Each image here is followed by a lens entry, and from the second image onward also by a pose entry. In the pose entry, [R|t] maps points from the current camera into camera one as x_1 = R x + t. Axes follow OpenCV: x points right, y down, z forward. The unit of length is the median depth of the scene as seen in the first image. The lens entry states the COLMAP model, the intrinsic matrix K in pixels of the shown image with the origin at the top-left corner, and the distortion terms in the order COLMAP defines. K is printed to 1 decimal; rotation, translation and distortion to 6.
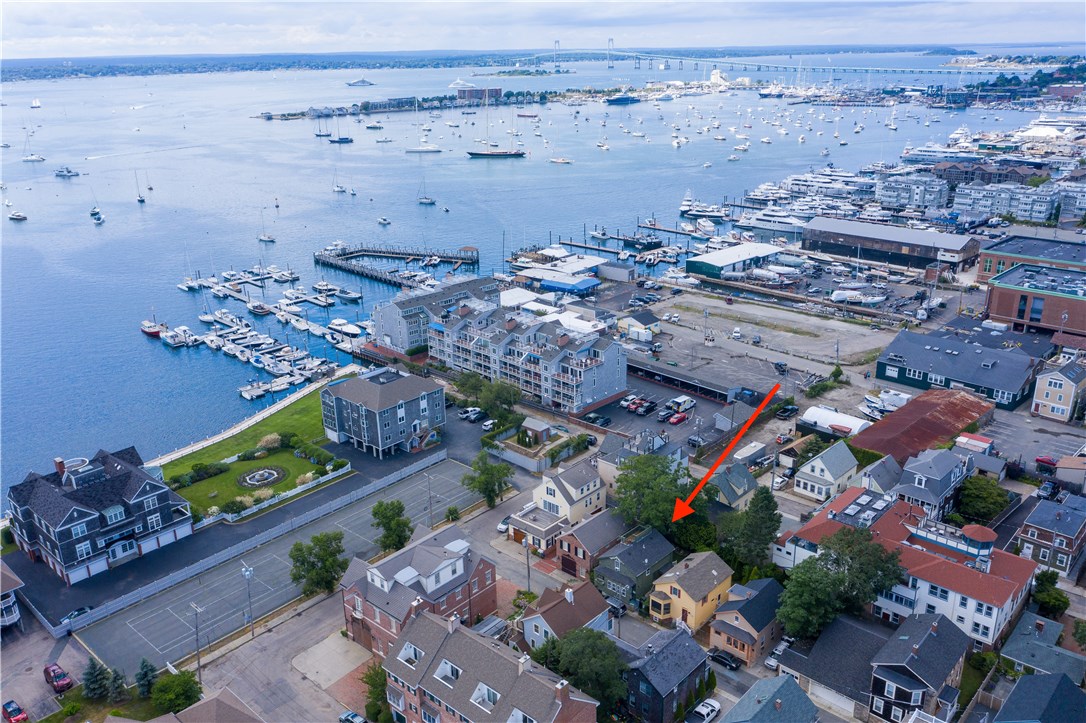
lens RADIAL K [[885.7, 0, 543.0], [0, 885.7, 311.3], [0, 0, 1]] dist [-0.000795, -0.002957]
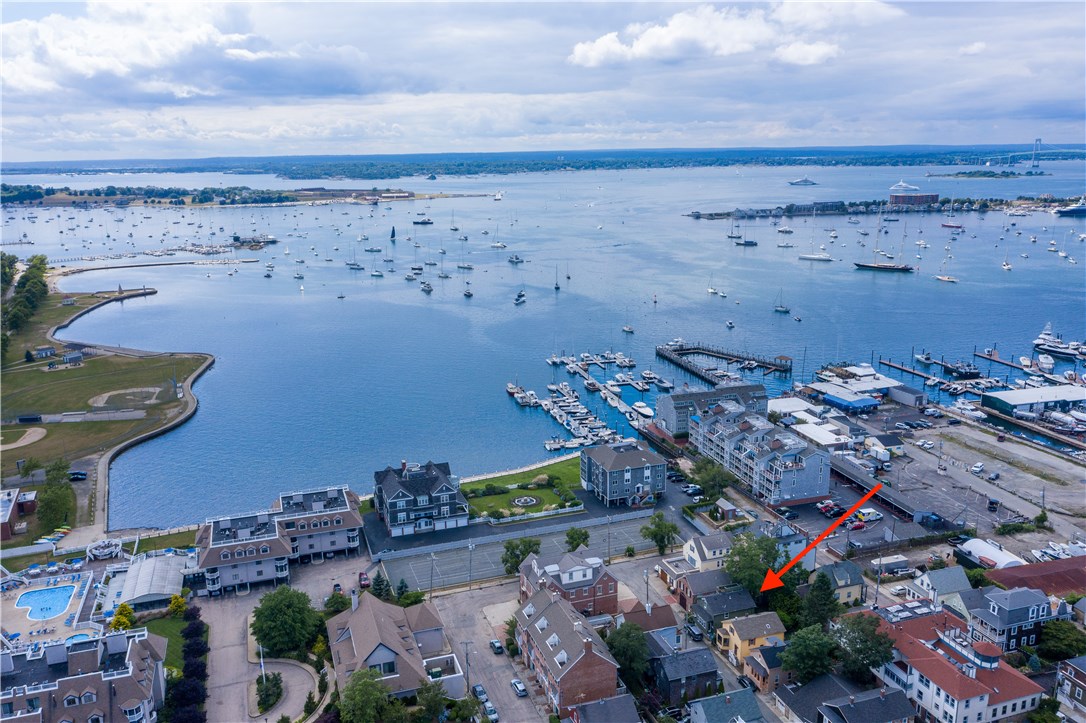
lens RADIAL K [[885.7, 0, 543.0], [0, 885.7, 311.3], [0, 0, 1]] dist [-0.000795, -0.002957]
pose [[0.874084, 0.092503, -0.476886, 0.240527], [-0.138590, 0.988388, -0.062300, -0.021541], [0.465585, 0.120547, 0.876755, -0.189571]]
